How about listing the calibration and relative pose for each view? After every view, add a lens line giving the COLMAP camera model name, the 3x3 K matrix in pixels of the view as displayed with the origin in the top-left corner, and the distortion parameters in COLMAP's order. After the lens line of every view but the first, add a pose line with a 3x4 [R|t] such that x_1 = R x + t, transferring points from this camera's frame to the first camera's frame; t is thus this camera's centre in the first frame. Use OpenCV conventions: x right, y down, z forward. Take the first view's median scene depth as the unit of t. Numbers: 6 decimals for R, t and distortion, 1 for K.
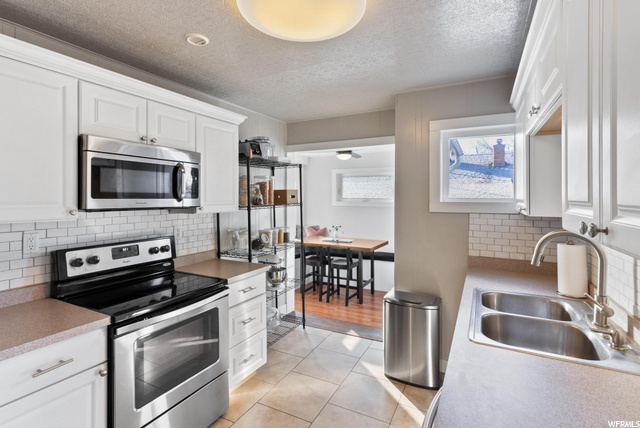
lens RADIAL K [[314.1, 0, 320.2], [0, 314.1, 196.5], [0, 0, 1]] dist [-0.000716, 0.000173]
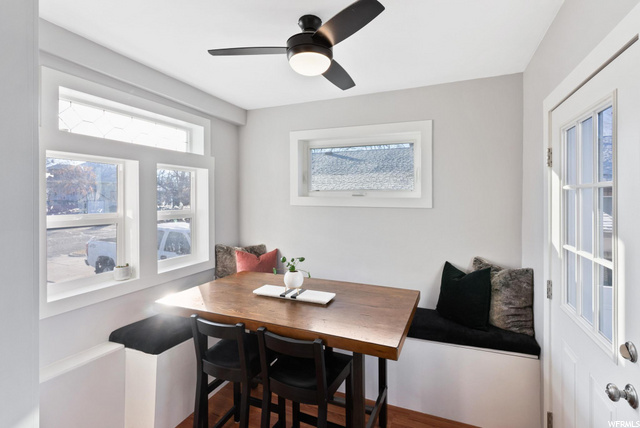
lens RADIAL K [[314.1, 0, 320.2], [0, 314.1, 196.5], [0, 0, 1]] dist [-0.000716, 0.000173]
pose [[0.996455, -0.003263, 0.084067, 0.052829], [0.003264, 0.999995, 0.000135, 0.018552], [-0.084067, 0.000140, 0.996460, 0.601415]]
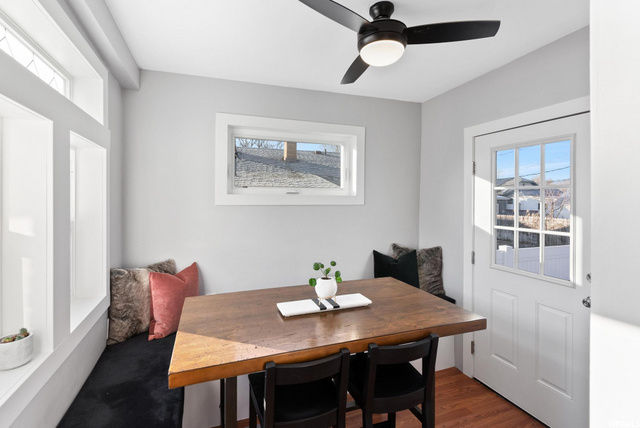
lens RADIAL K [[314.1, 0, 320.2], [0, 314.1, 196.5], [0, 0, 1]] dist [-0.000716, 0.000173]
pose [[0.660972, -0.002642, 0.750406, -0.219039], [0.001056, 0.999996, 0.002590, 0.021350], [-0.750410, -0.000920, 0.660972, 0.777976]]
